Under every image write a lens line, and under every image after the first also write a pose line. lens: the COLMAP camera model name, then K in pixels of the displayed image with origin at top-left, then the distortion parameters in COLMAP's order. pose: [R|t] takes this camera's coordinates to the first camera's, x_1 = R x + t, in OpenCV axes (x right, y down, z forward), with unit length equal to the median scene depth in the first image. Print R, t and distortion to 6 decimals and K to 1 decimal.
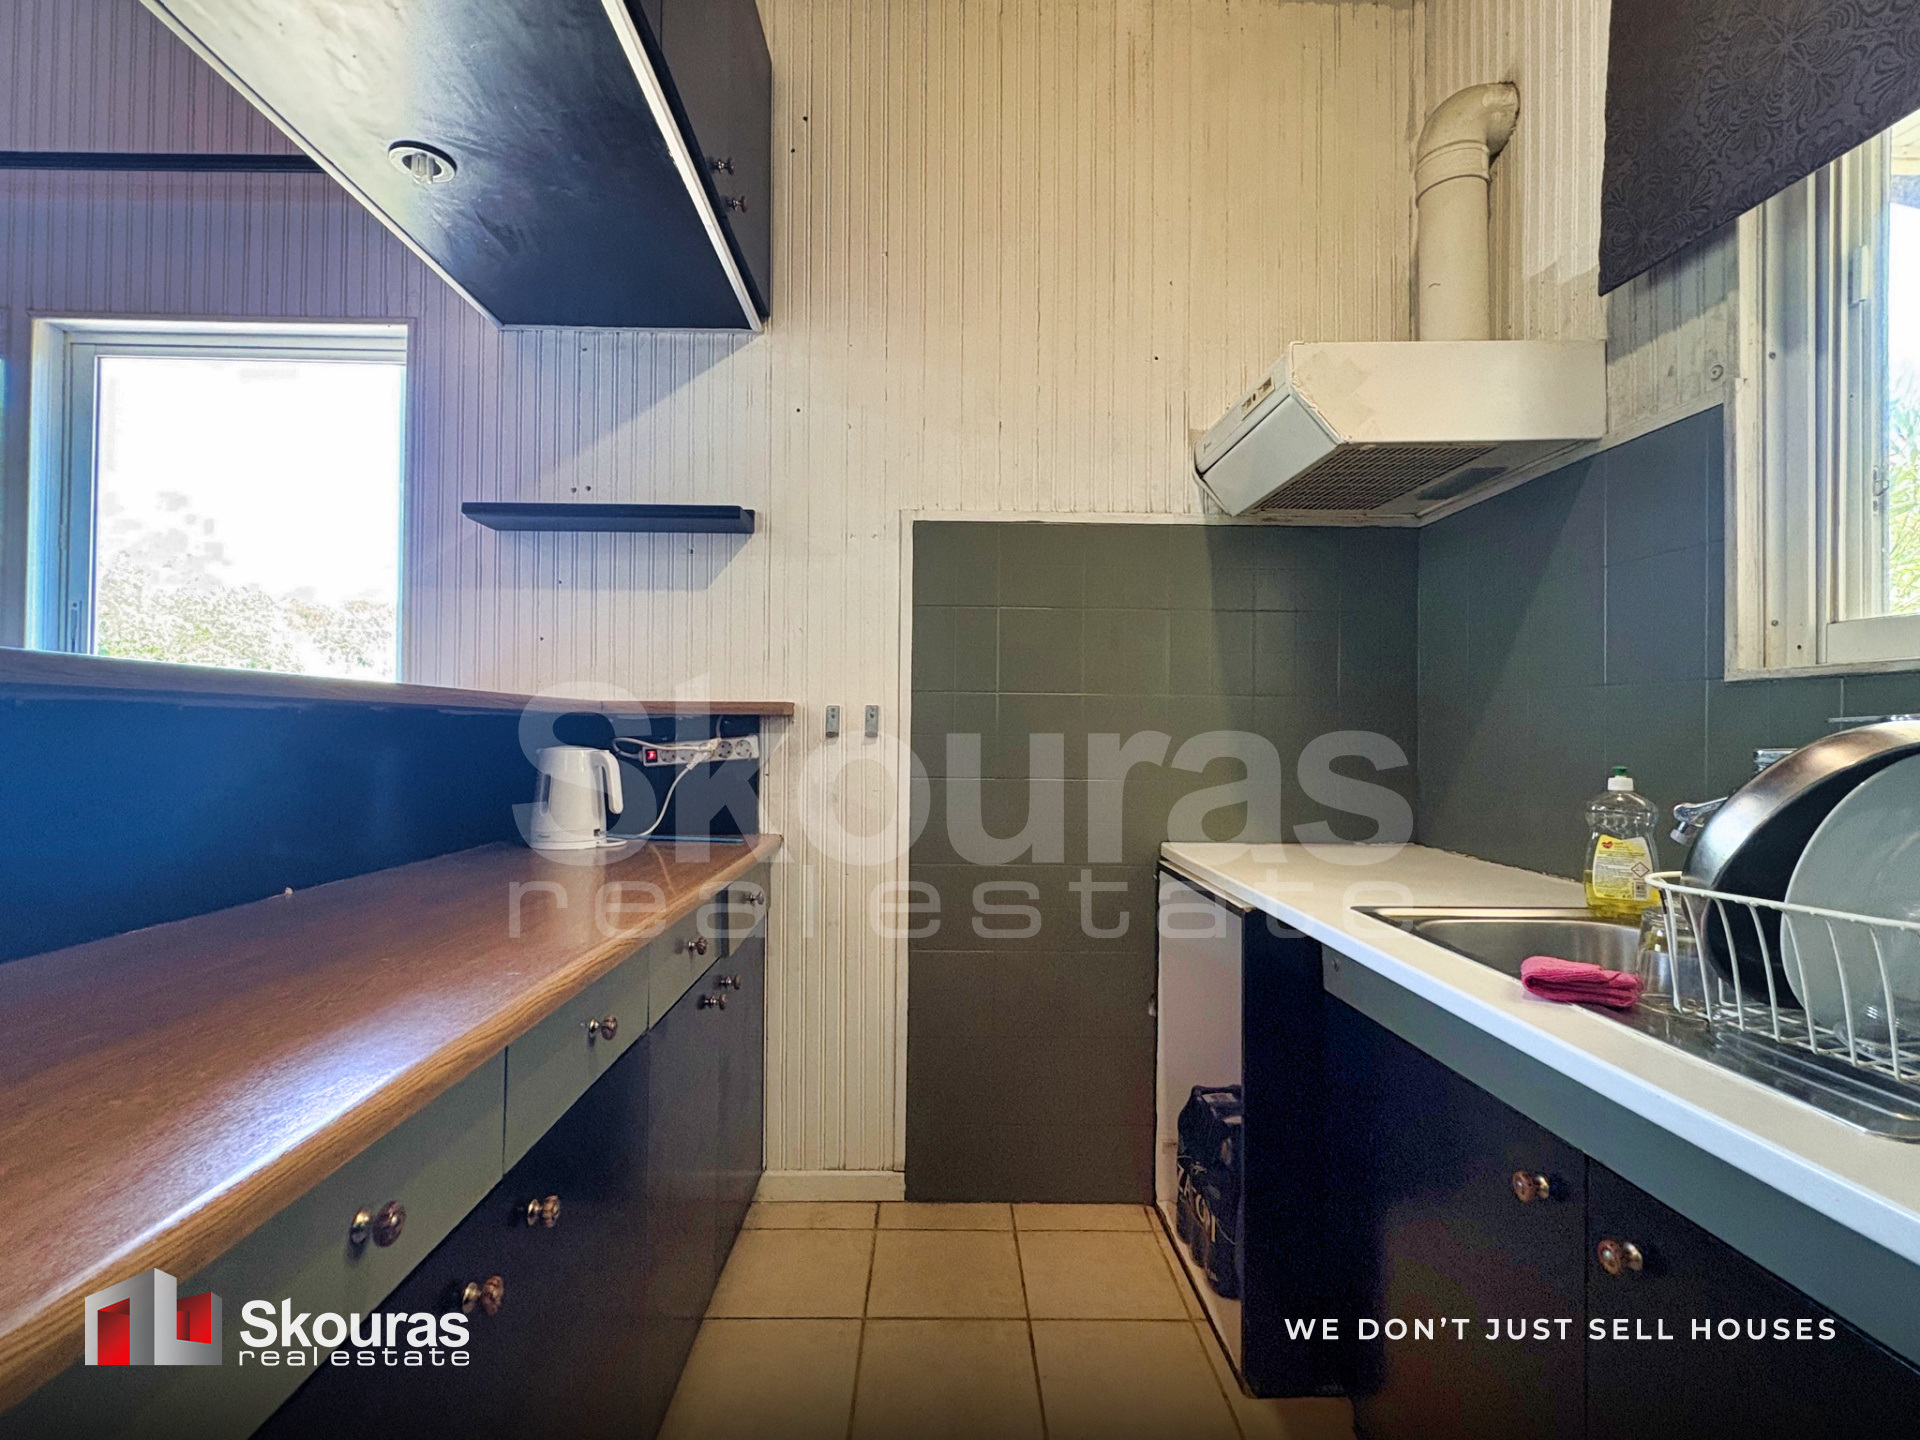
lens RADIAL K [[907.3, 0, 963.7], [0, 907.3, 715.2], [0, 0, 1]] dist [-0.001634, -0.000190]
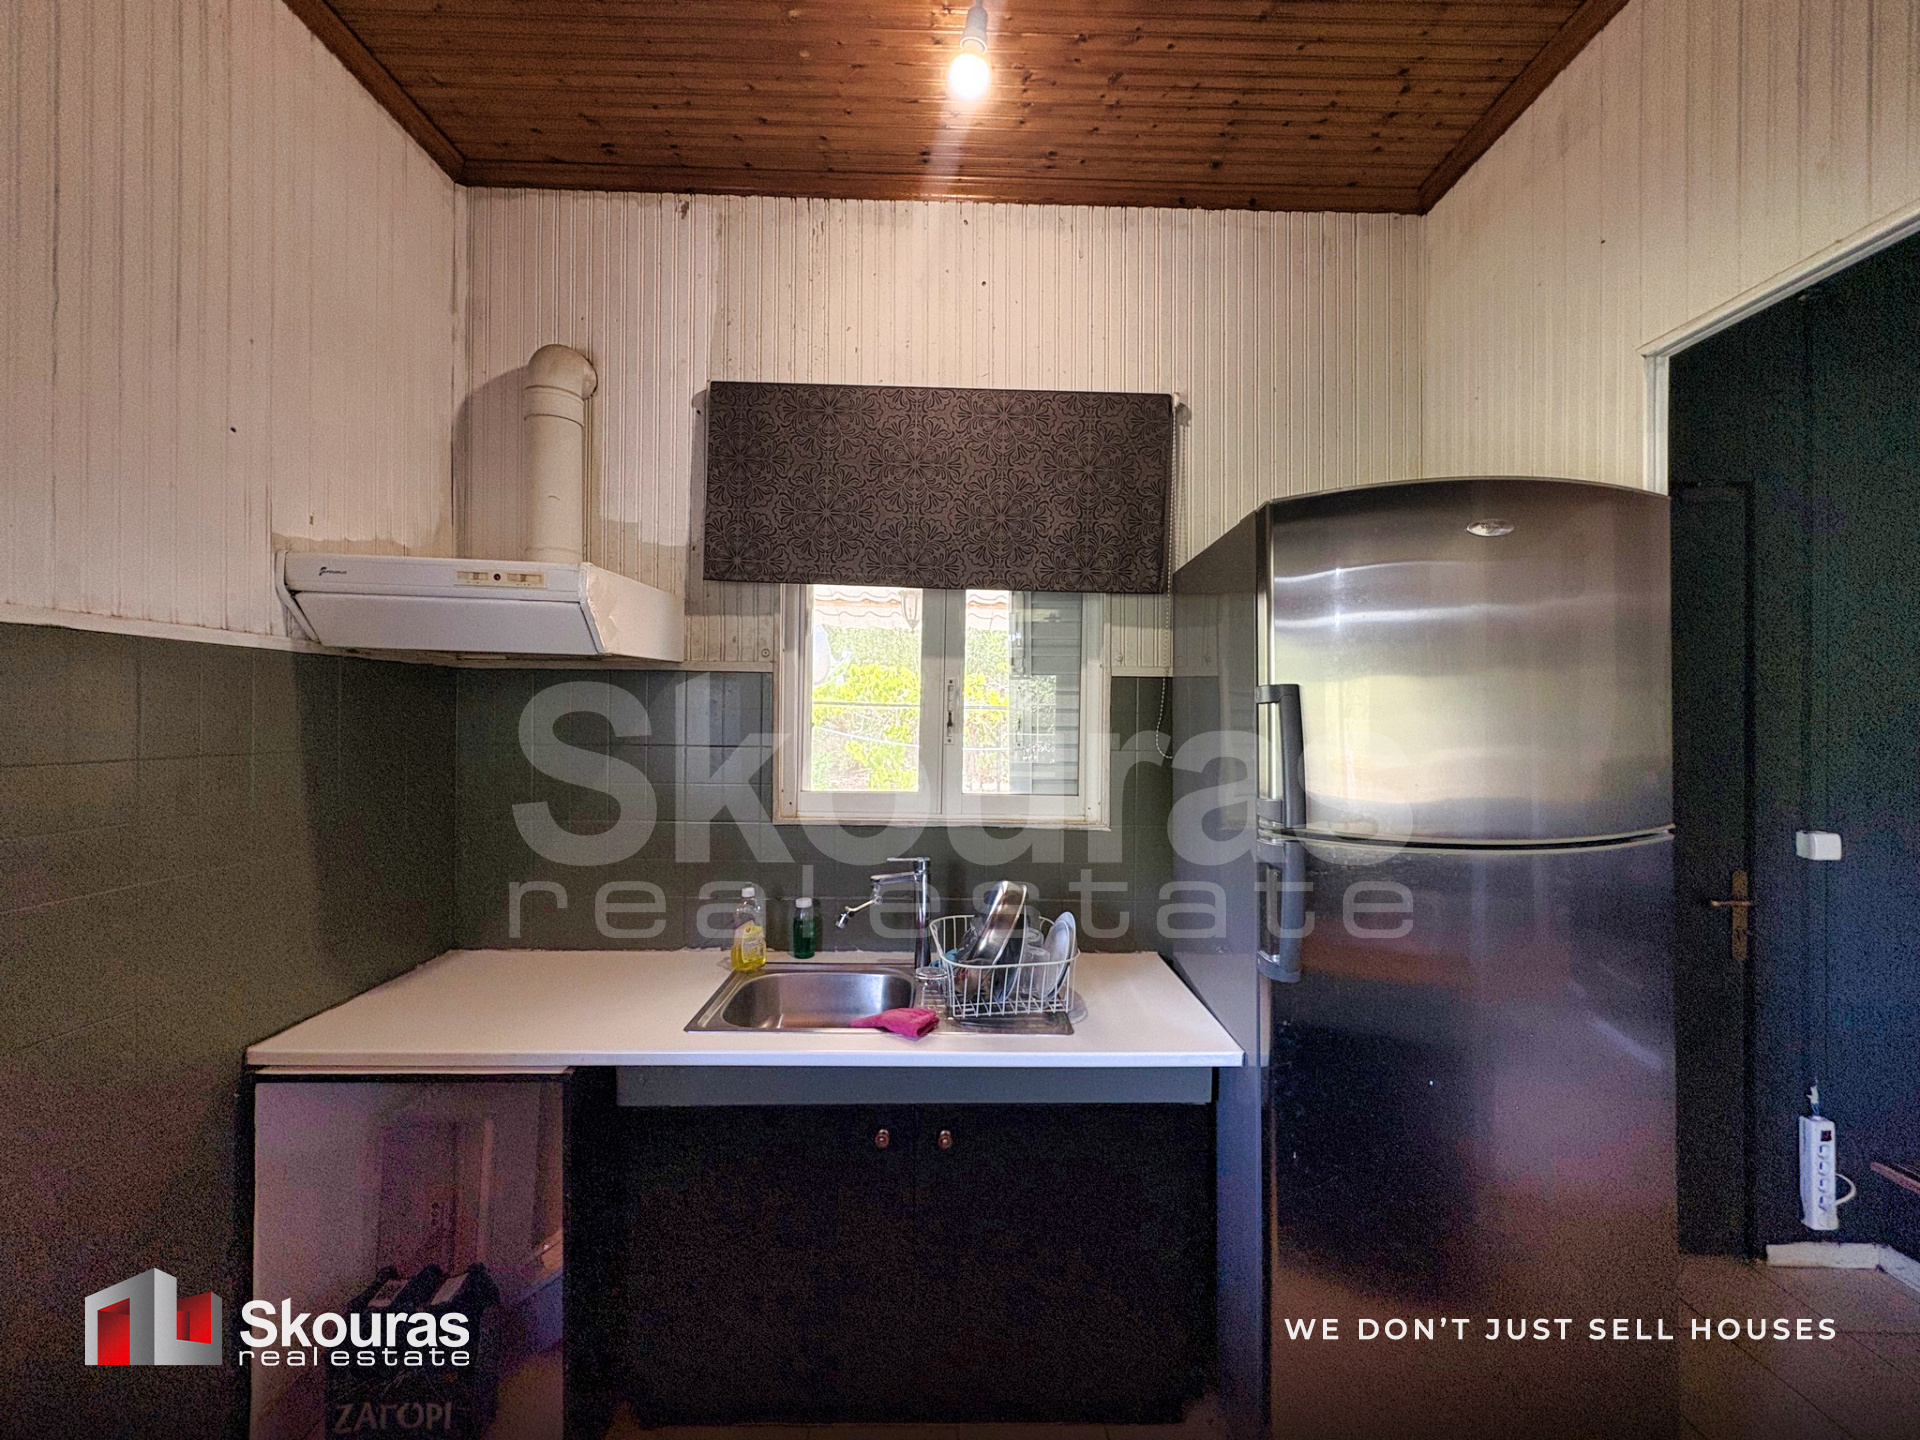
lens RADIAL K [[768.9, 0, 963.1], [0, 768.9, 718.5], [0, 0, 1]] dist [0.002487, 0.000165]
pose [[0.011627, -0.001812, 0.999931, -0.451919], [-0.015889, 0.999872, 0.001997, -0.160976], [-0.999806, -0.015911, 0.011596, 0.368052]]
